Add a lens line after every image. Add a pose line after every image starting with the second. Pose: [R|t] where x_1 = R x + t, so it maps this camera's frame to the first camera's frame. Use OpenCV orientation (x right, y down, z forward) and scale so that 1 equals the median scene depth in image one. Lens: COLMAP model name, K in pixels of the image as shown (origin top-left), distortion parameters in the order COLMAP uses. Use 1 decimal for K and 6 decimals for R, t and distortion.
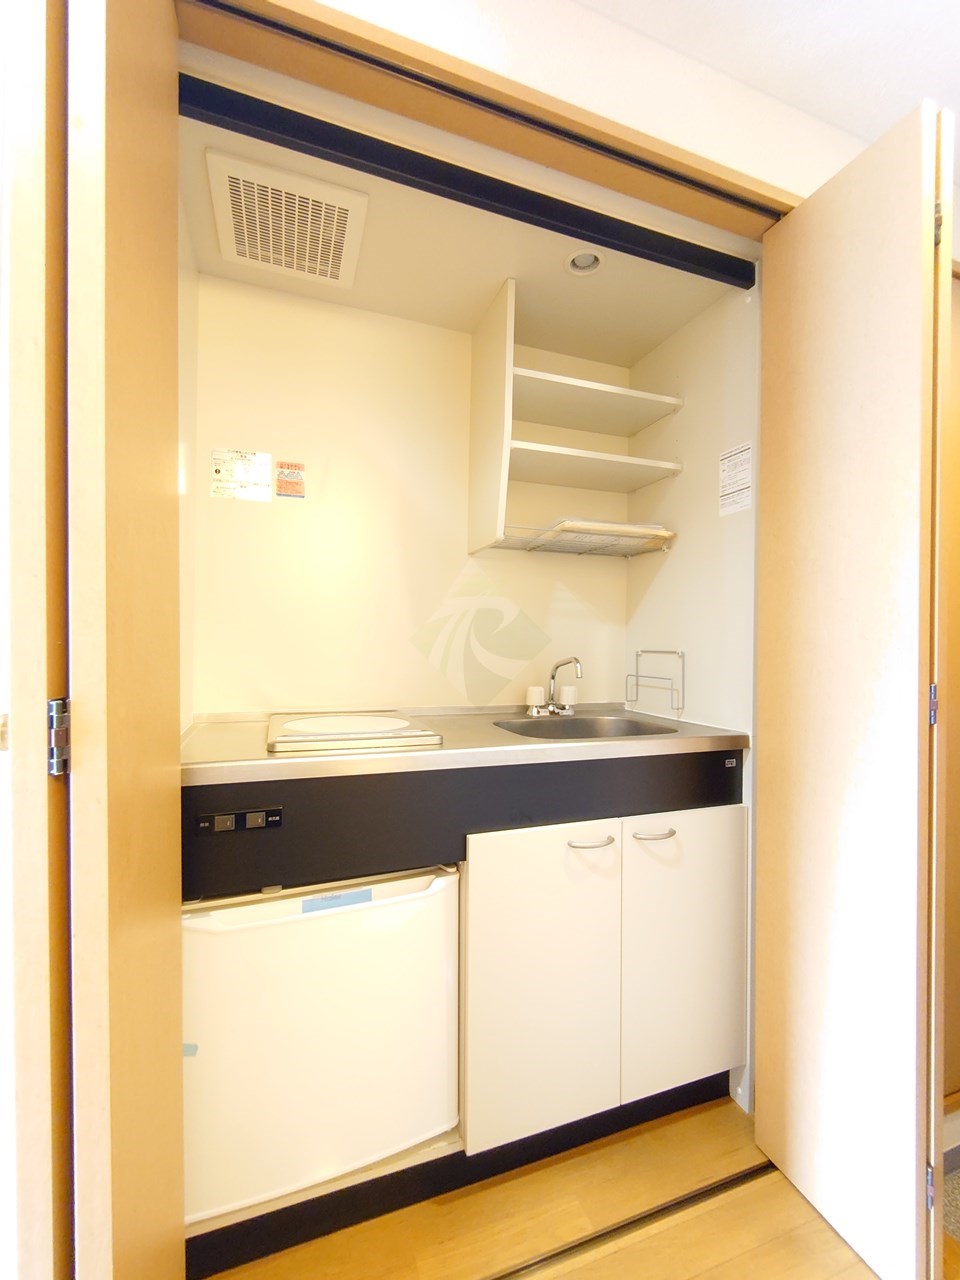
lens RADIAL K [[543.9, 0, 478.8], [0, 543.9, 644.2], [0, 0, 1]] dist [-0.004153, -0.000385]
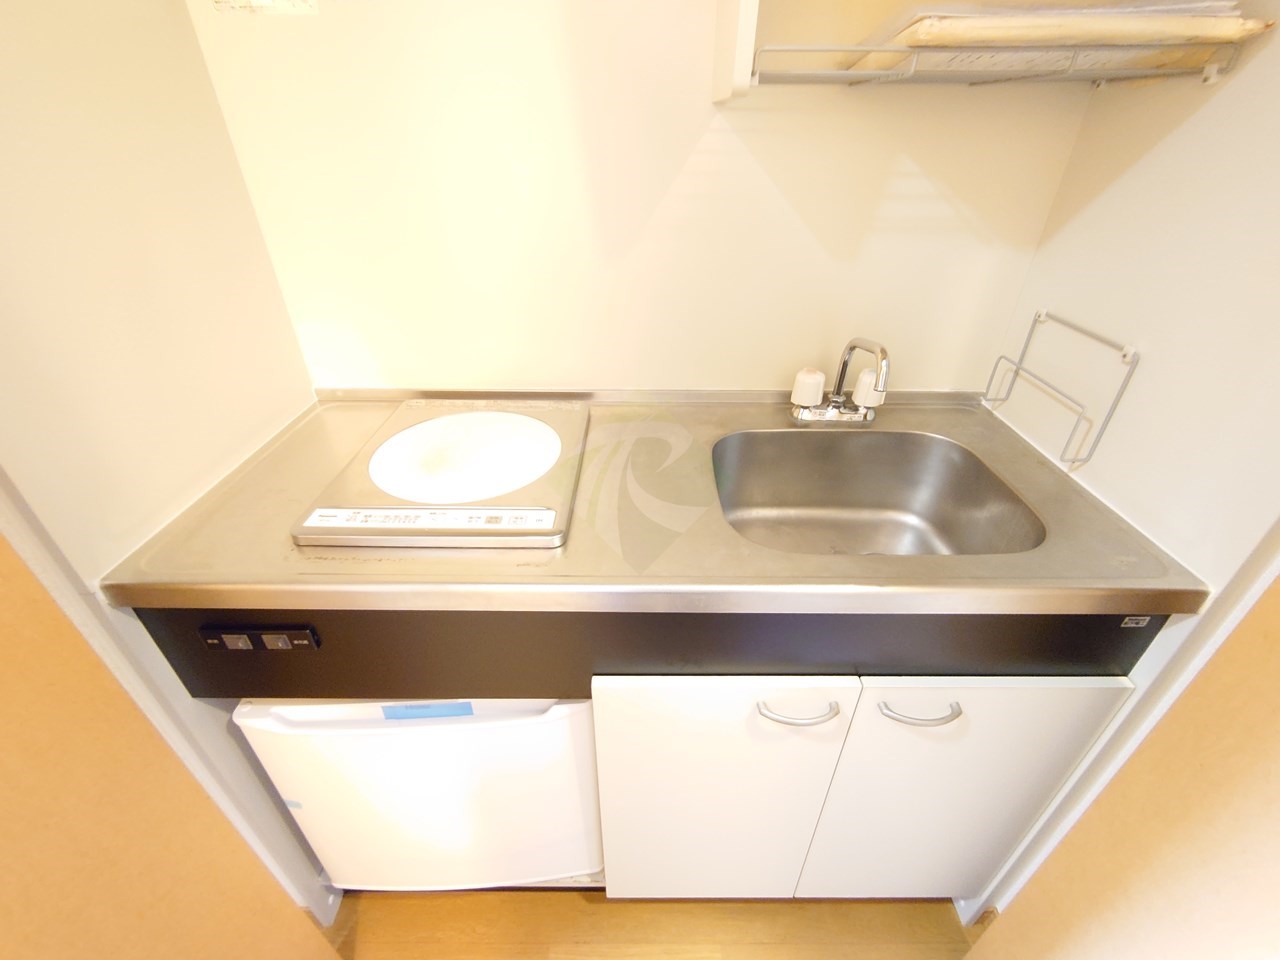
lens RADIAL K [[543.9, 0, 640.0], [0, 543.9, 480.0], [0, 0, 1]] dist [-0.004153, -0.000385]
pose [[0.938692, 0.176588, -0.296099, 0.131776], [0.007413, 0.848325, 0.529424, -0.143600], [0.344678, -0.499161, 0.795006, 0.431208]]
